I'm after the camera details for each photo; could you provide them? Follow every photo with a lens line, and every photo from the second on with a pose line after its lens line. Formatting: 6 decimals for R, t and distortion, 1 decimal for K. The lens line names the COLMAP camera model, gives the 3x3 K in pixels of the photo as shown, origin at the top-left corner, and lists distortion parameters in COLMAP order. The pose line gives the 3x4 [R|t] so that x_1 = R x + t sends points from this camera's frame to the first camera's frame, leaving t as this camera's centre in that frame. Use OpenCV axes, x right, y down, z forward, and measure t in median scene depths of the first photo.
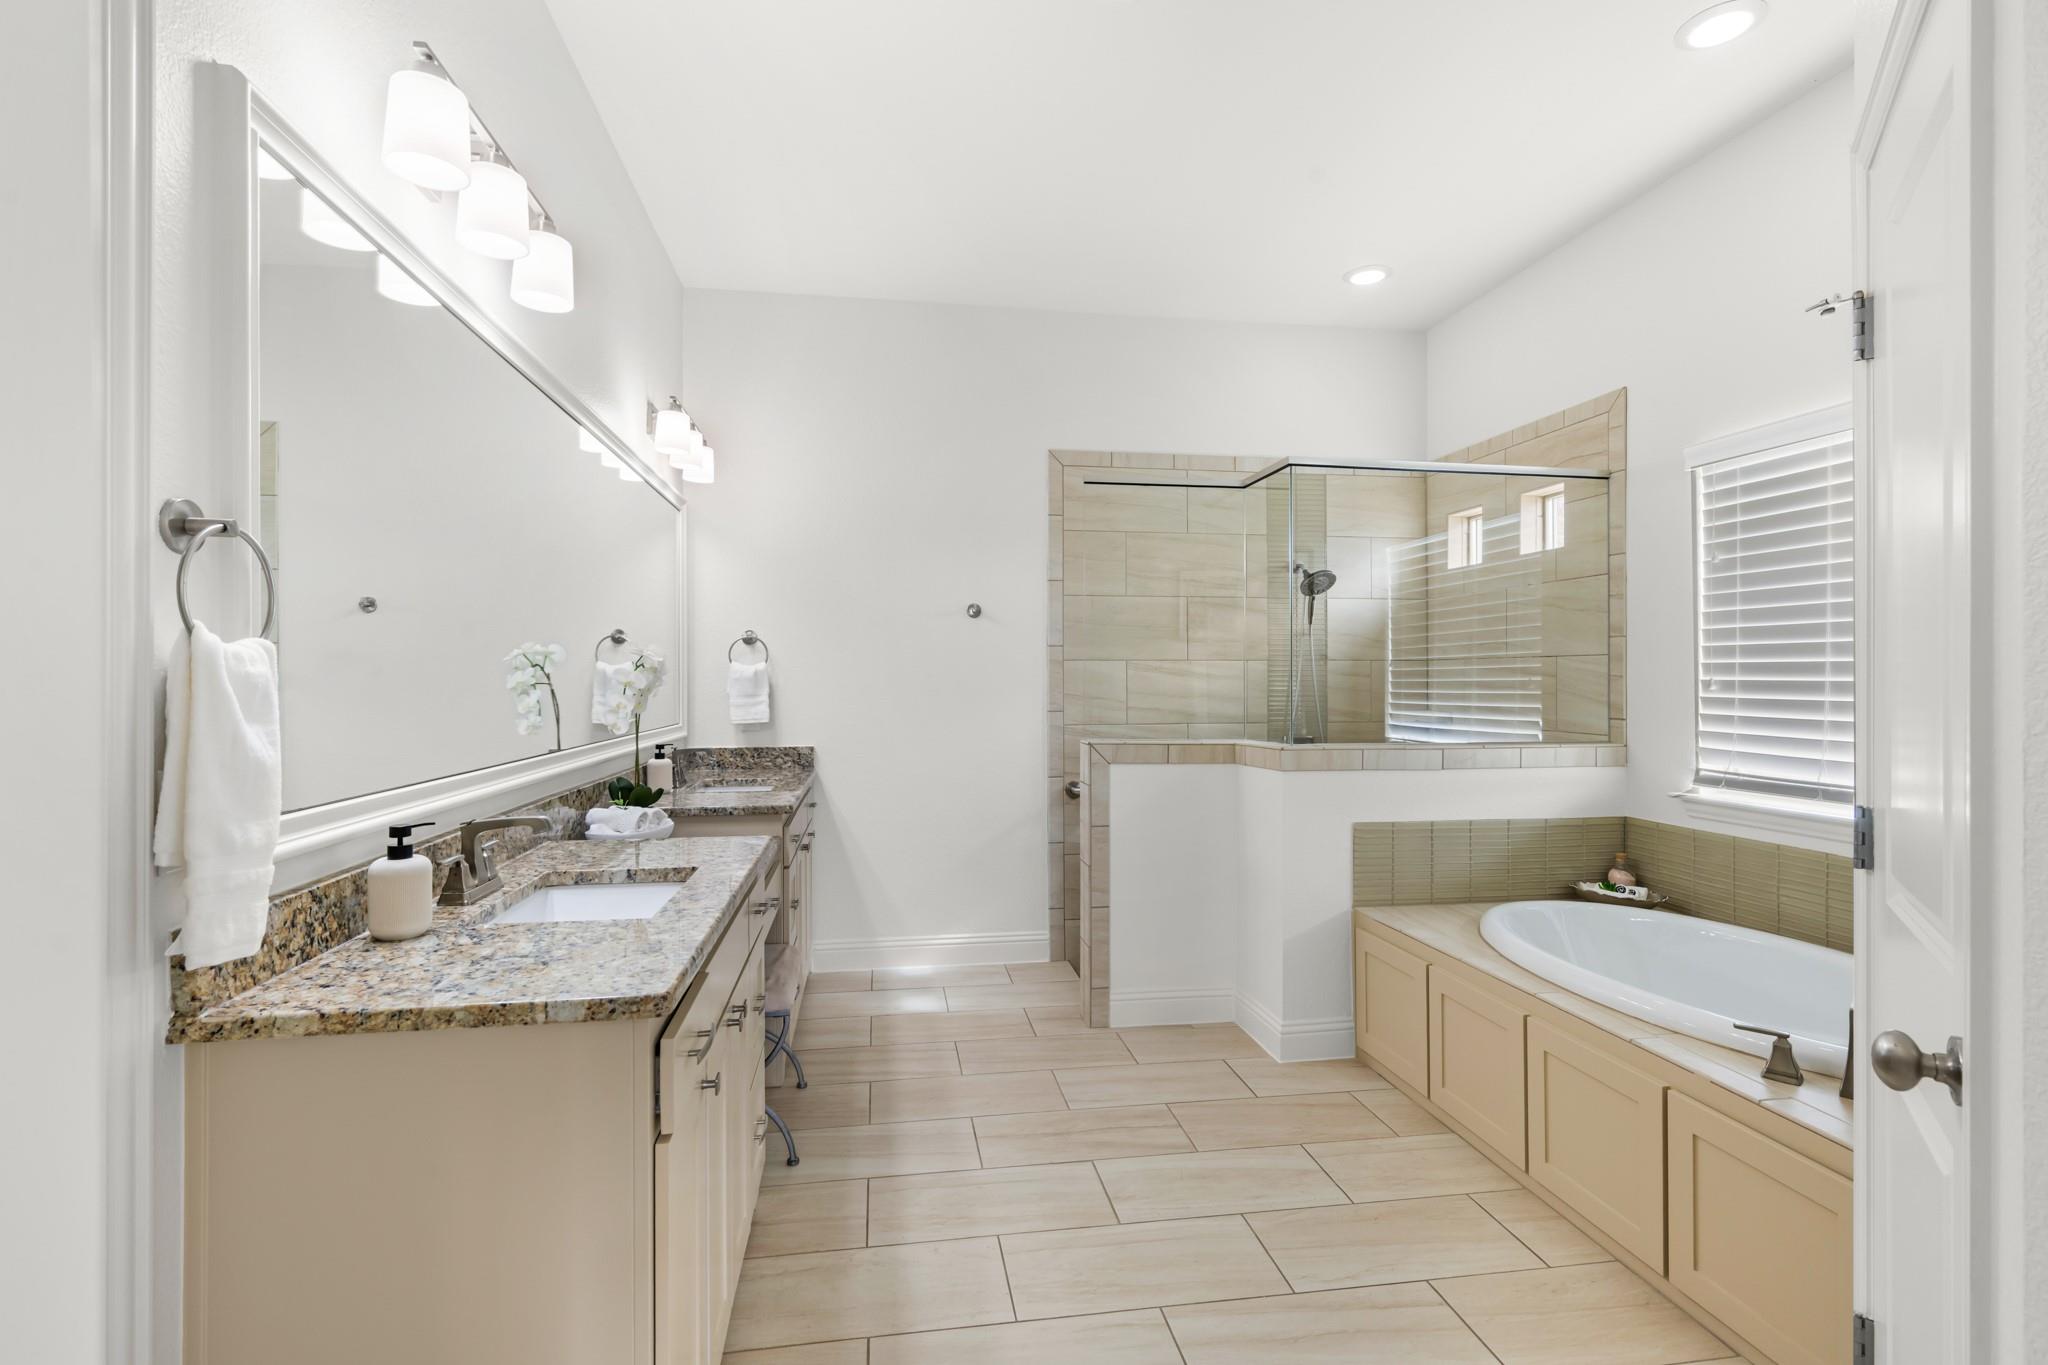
lens RADIAL K [[919.9, 0, 1022.4], [0, 919.9, 678.7], [0, 0, 1]] dist [0.003754, -0.000883]
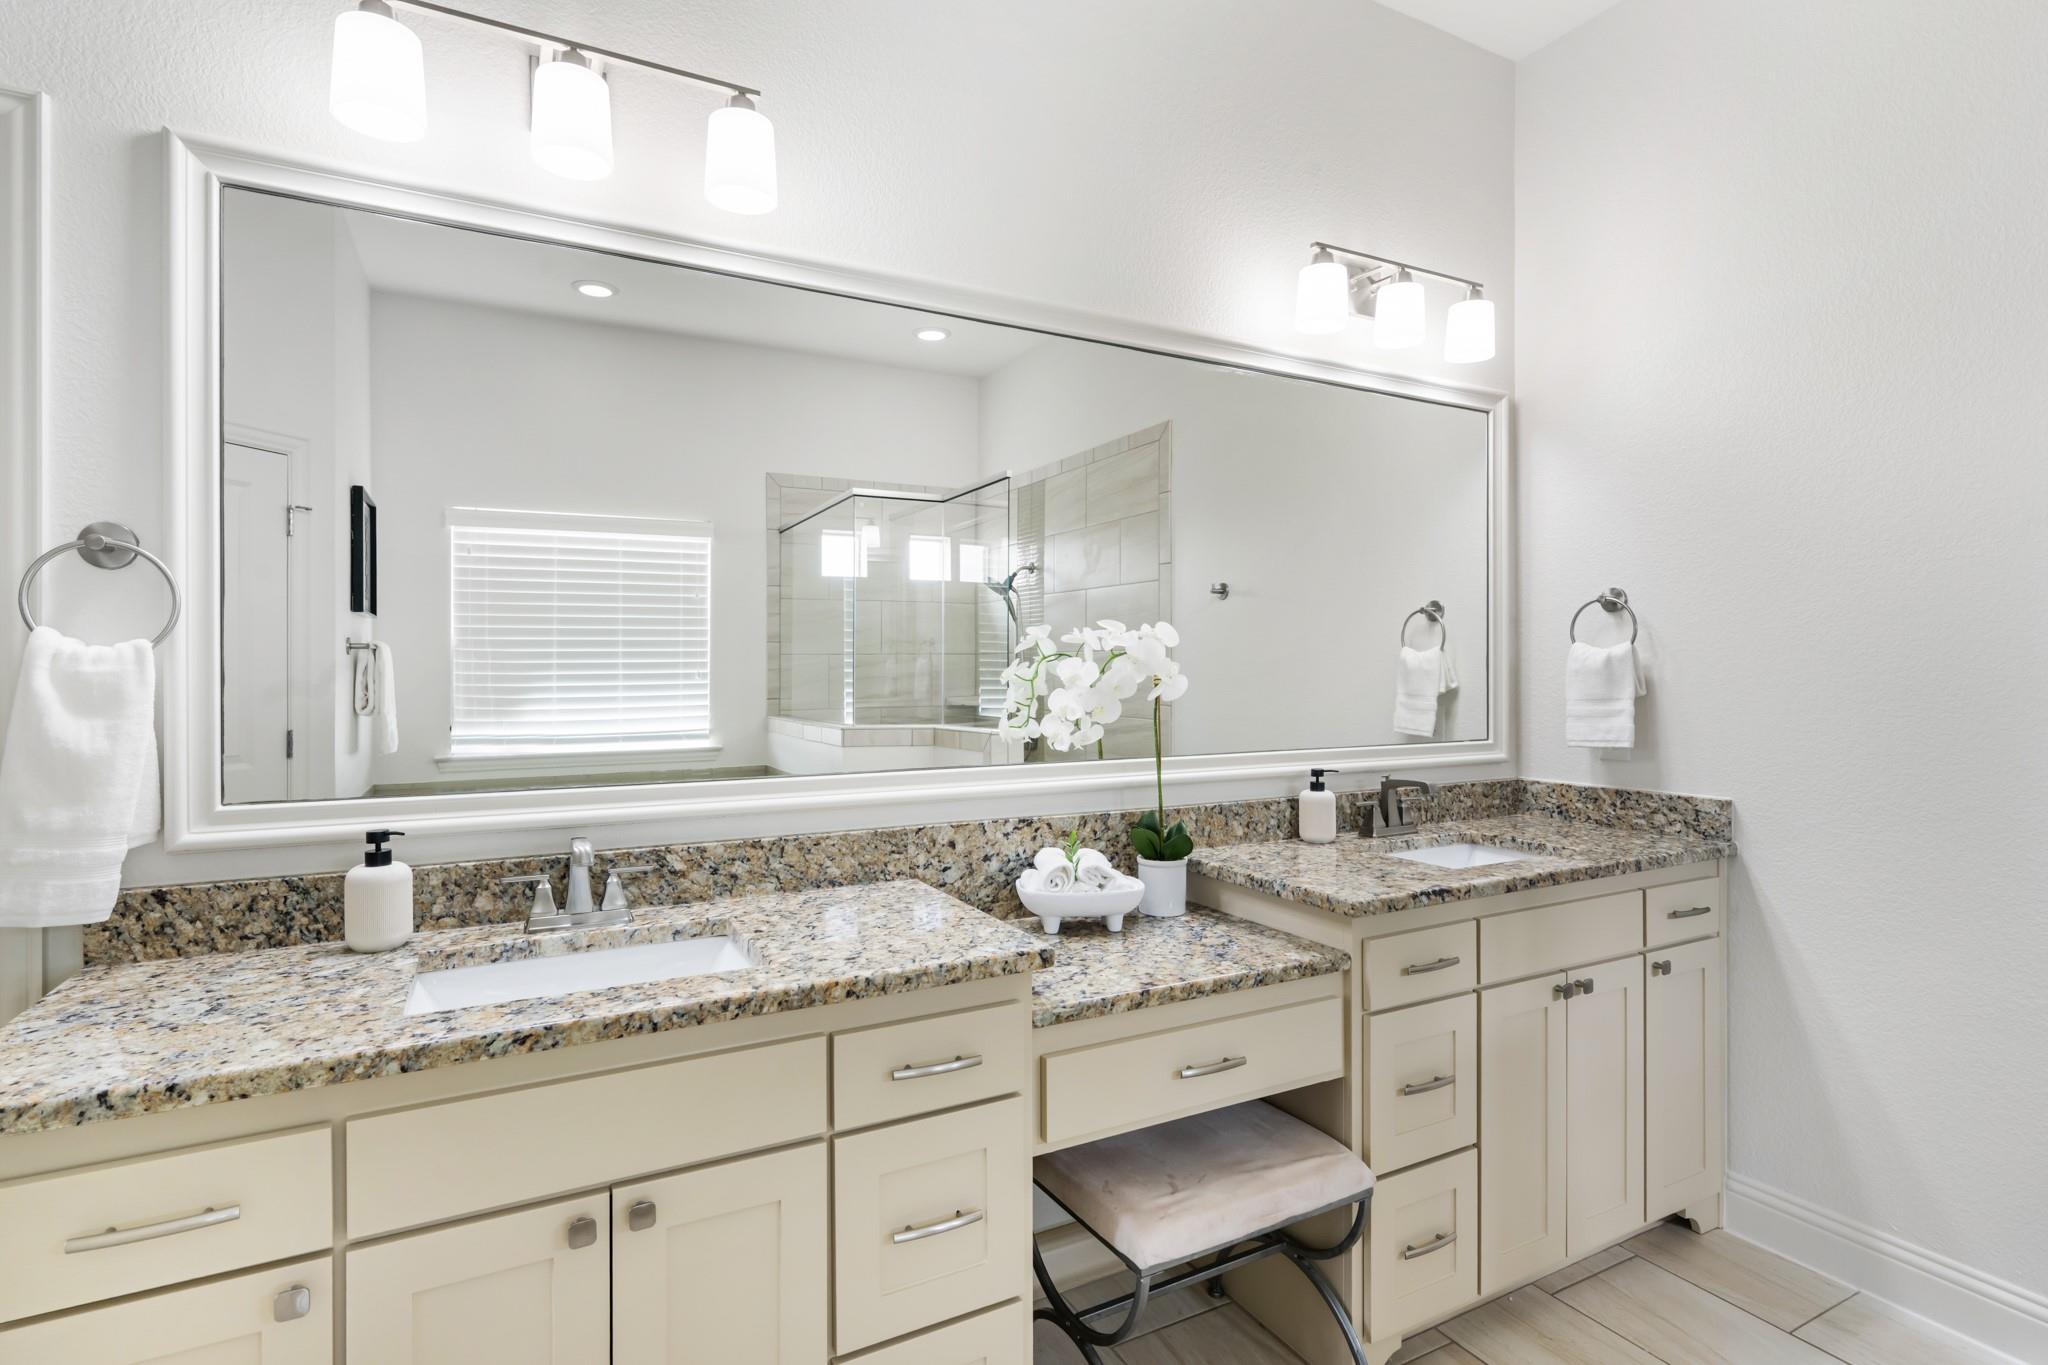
lens RADIAL K [[1005.7, 0, 1025.6], [0, 1005.7, 671.8], [0, 0, 1]] dist [0.001627, 0.000174]
pose [[0.335806, 0.004500, -0.941920, 0.252754], [0.001110, 0.999986, 0.005173, -0.003993], [0.941930, -0.002783, 0.335797, 0.621745]]
